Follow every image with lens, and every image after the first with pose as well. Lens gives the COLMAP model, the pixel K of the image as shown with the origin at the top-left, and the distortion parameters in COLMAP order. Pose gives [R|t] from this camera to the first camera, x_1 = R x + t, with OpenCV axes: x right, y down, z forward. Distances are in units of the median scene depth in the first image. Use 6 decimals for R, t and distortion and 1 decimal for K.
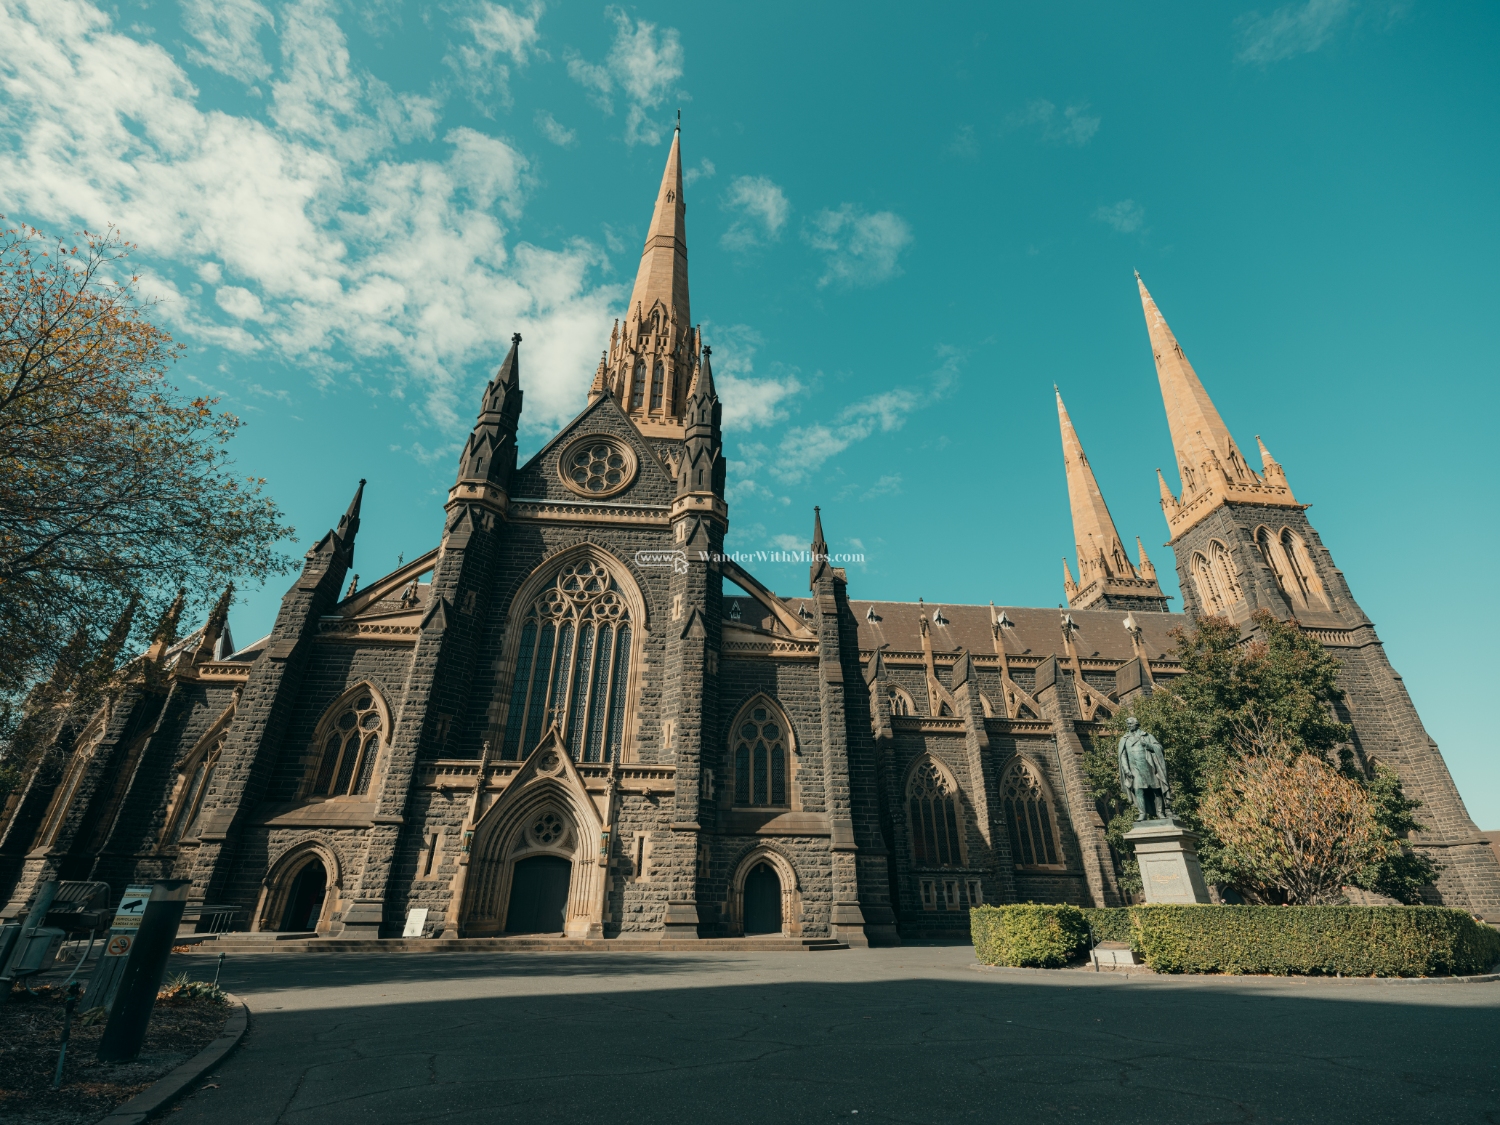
lens RADIAL K [[699.4, 0, 753.7], [0, 699.4, 563.6], [0, 0, 1]] dist [-0.005038, 0.003014]
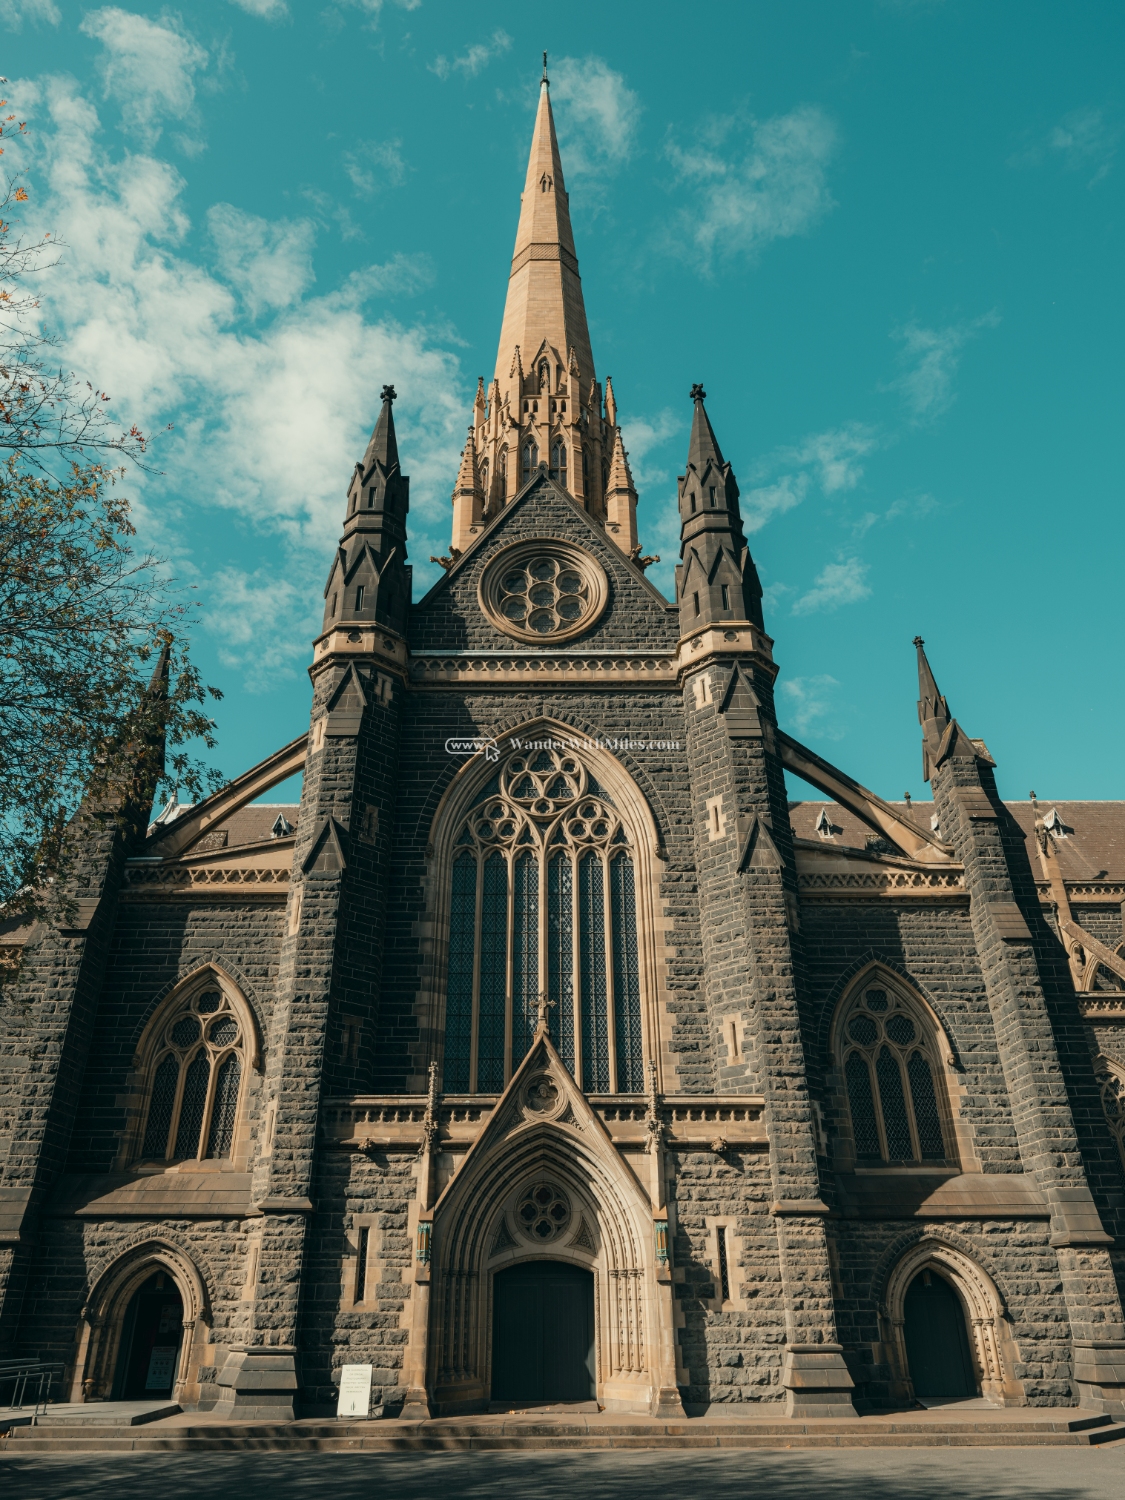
lens RADIAL K [[1072.0, 0, 549.4], [0, 1072.0, 735.3], [0, 0, 1]] dist [0.022643, -0.039705]
pose [[0.995615, -0.049275, -0.079519, -0.186717], [0.047188, 0.998496, -0.027918, 0.012760], [0.080775, 0.024043, 0.996442, 0.105692]]
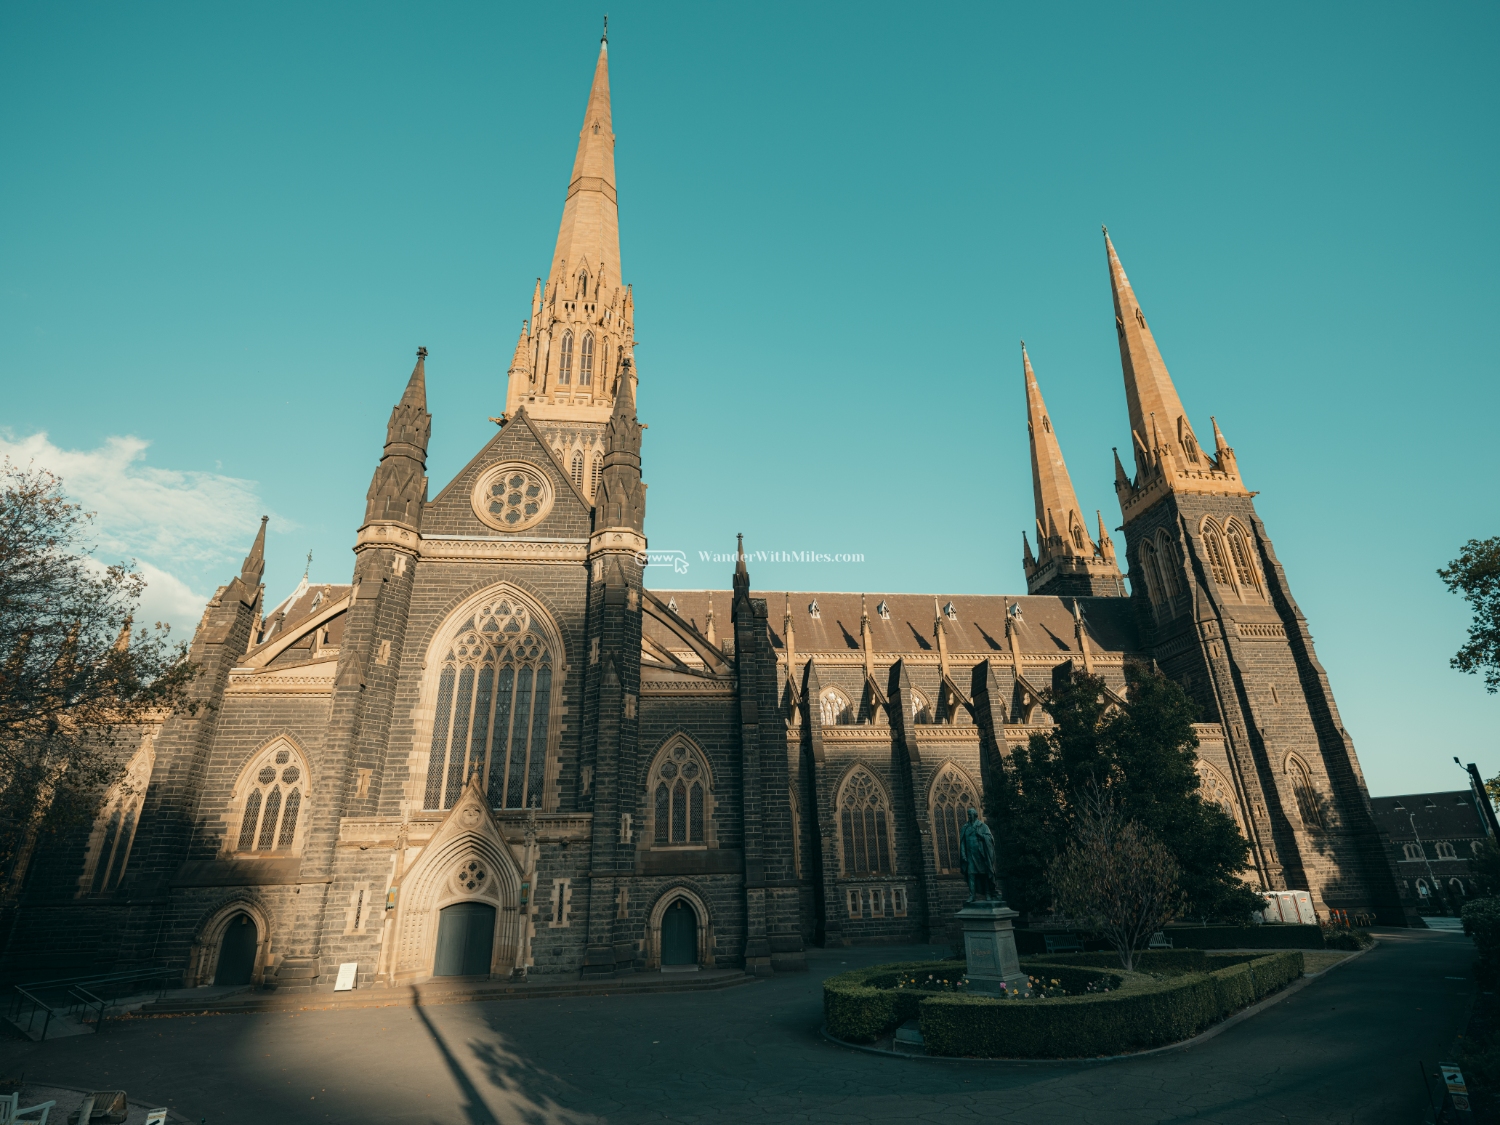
lens RADIAL K [[776.2, 0, 749.9], [0, 776.2, 573.3], [0, 0, 1]] dist [-0.004324, -0.000060]
pose [[0.998793, -0.015224, 0.046707, 0.067231], [0.011061, 0.996048, 0.088124, -0.155258], [-0.047864, -0.087501, 0.995014, -0.119700]]
